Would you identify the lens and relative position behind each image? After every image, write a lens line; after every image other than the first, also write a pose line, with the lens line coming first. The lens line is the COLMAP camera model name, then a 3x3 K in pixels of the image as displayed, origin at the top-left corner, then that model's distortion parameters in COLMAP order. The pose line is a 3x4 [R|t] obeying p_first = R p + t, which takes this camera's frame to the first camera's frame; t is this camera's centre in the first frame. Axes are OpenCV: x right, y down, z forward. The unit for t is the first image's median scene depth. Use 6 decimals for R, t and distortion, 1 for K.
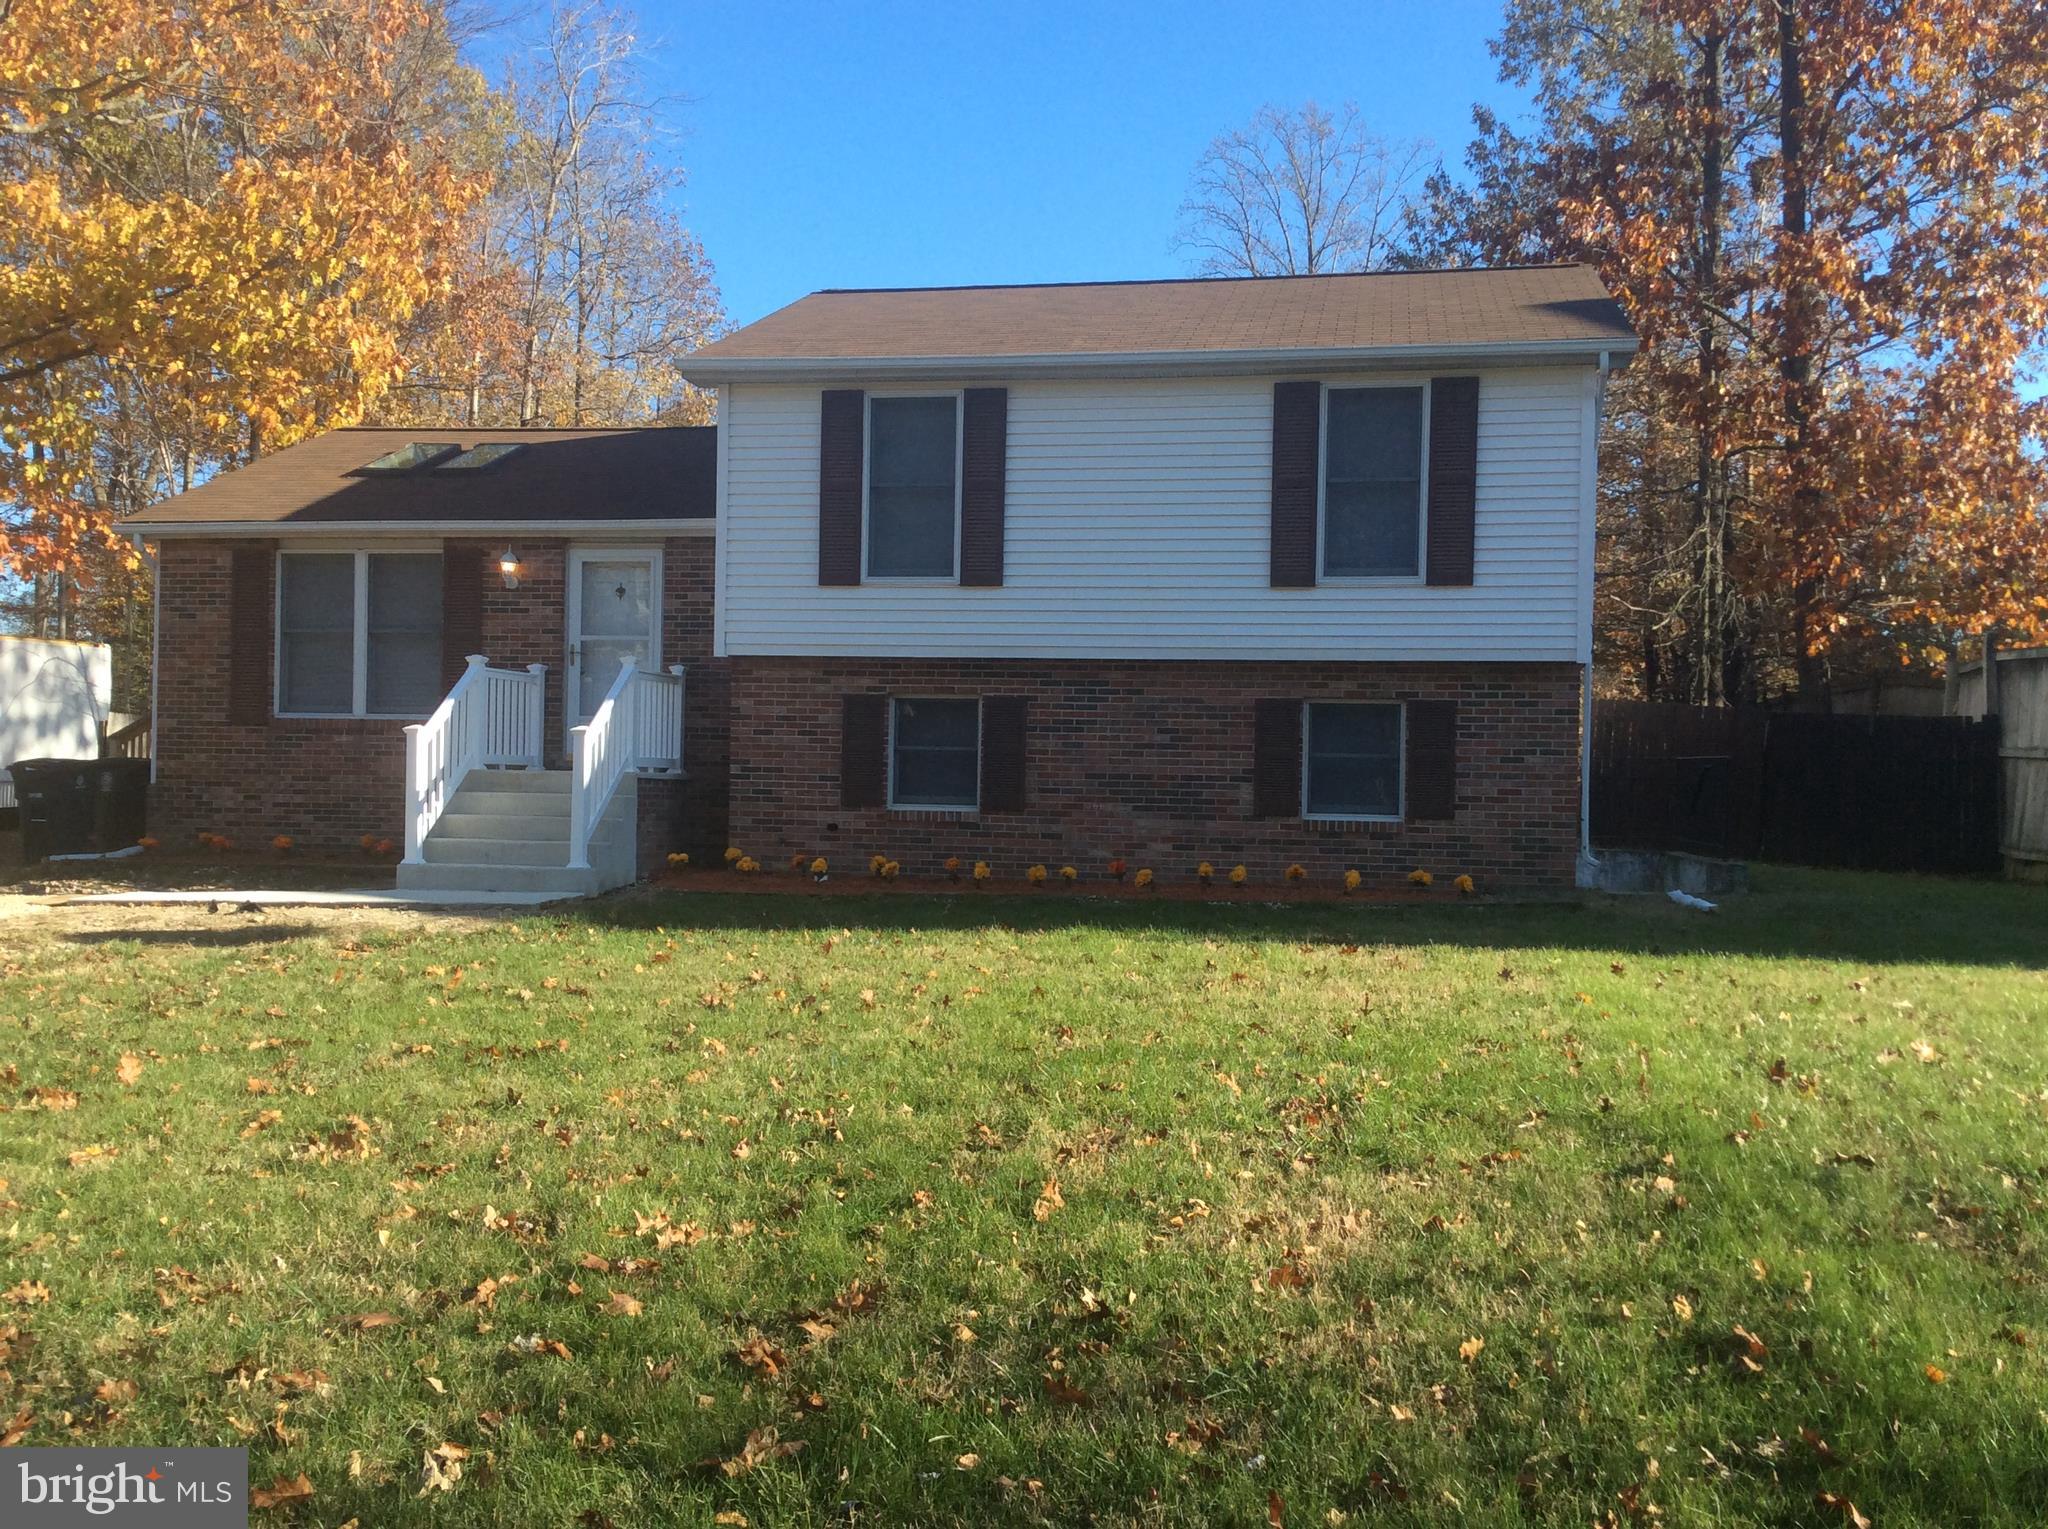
lens RADIAL K [[1874.2, 0, 1024.0], [0, 1874.2, 764.5], [0, 0, 1]] dist [0.105961, -0.179092]
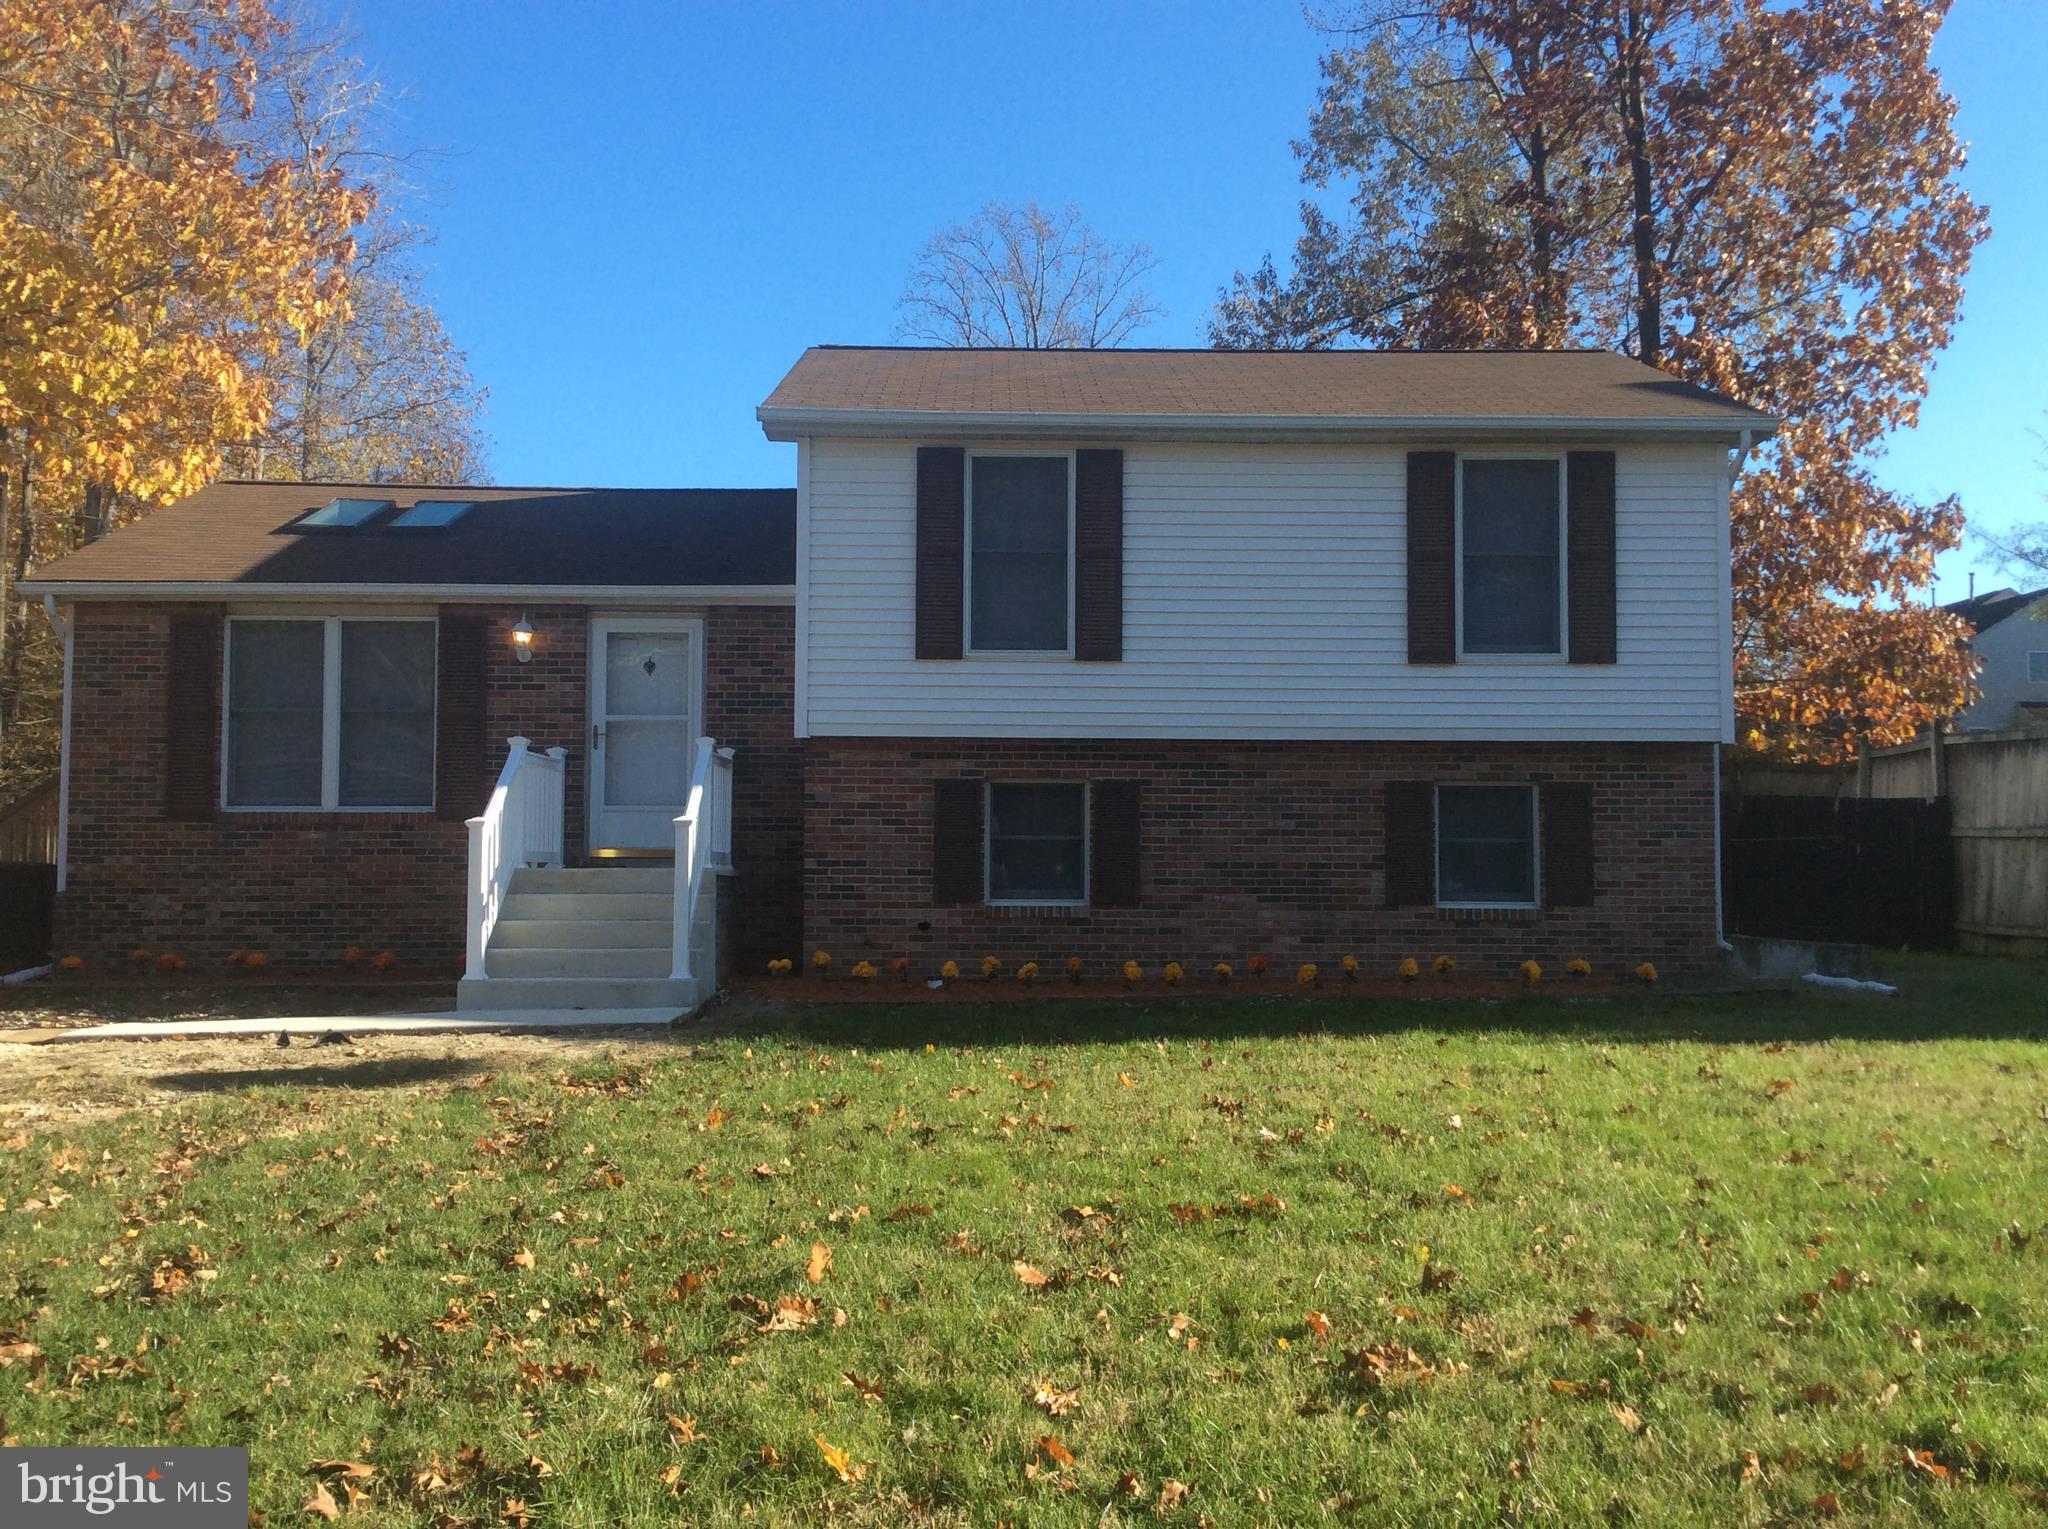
lens RADIAL K [[1874.2, 0, 1024.0], [0, 1874.2, 764.5], [0, 0, 1]] dist [0.105961, -0.179092]
pose [[0.978960, -0.003144, 0.204028, -0.246451], [0.013274, 0.998745, -0.048300, -0.000011], [-0.203620, 0.049992, 0.977773, 0.106780]]
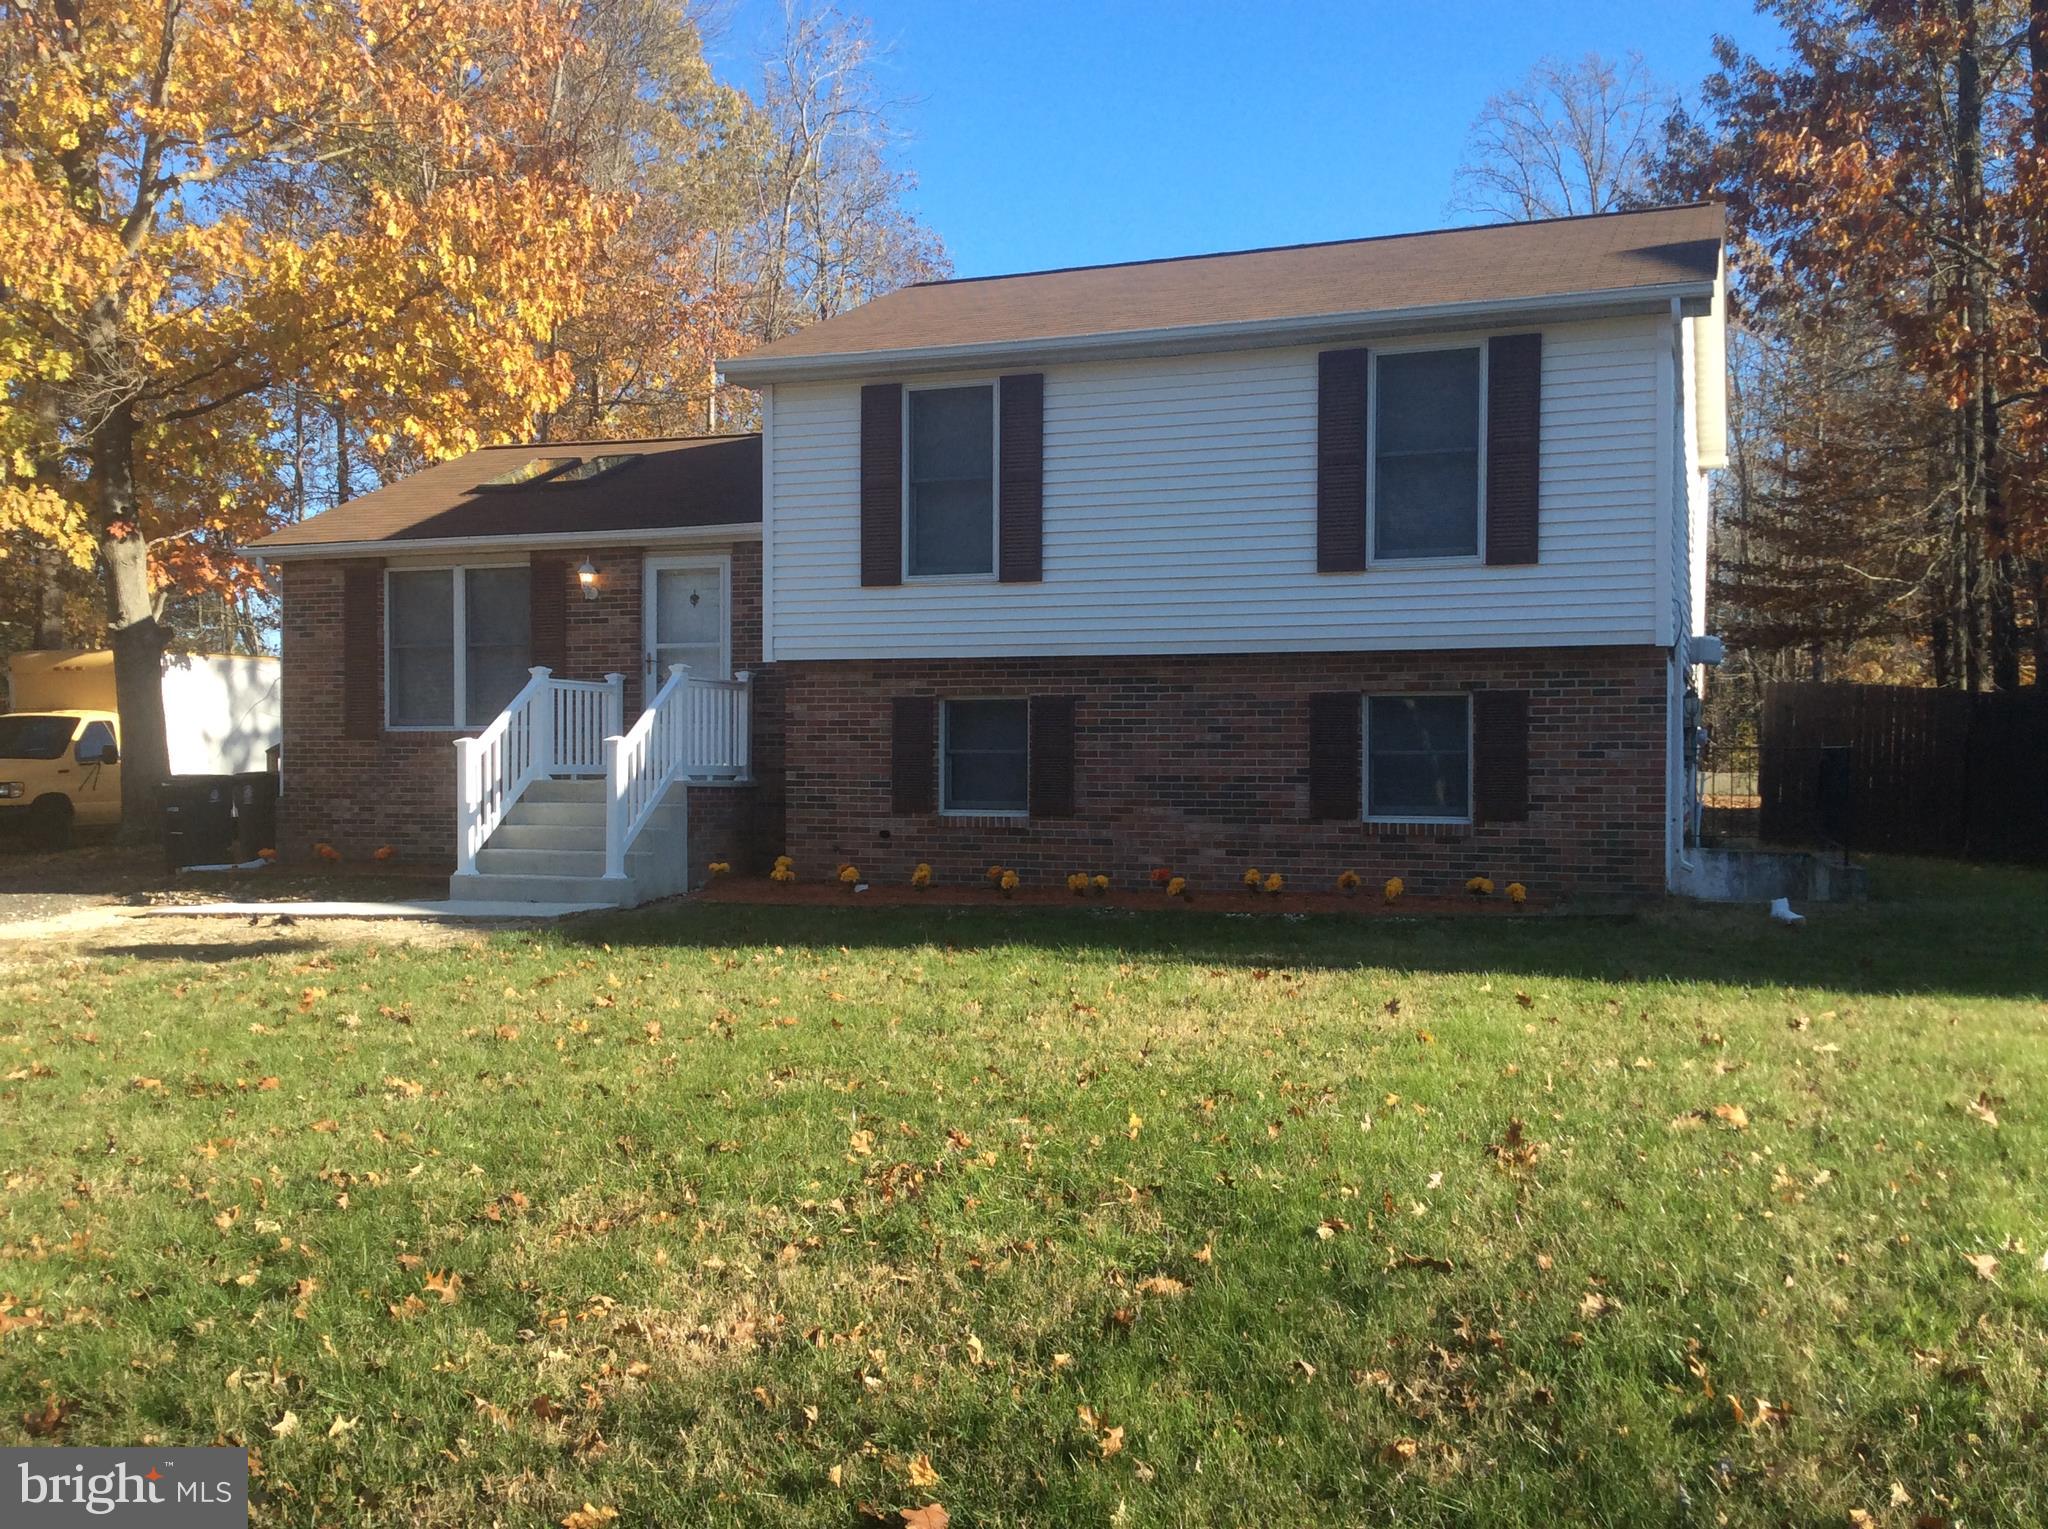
lens RADIAL K [[1874.2, 0, 1024.0], [0, 1874.2, 764.5], [0, 0, 1]] dist [0.105961, -0.179092]
pose [[0.983533, -0.015610, -0.180051, 0.149483], [0.016491, 0.999858, 0.003396, -0.005053], [0.179972, -0.006309, 0.983651, 0.057516]]
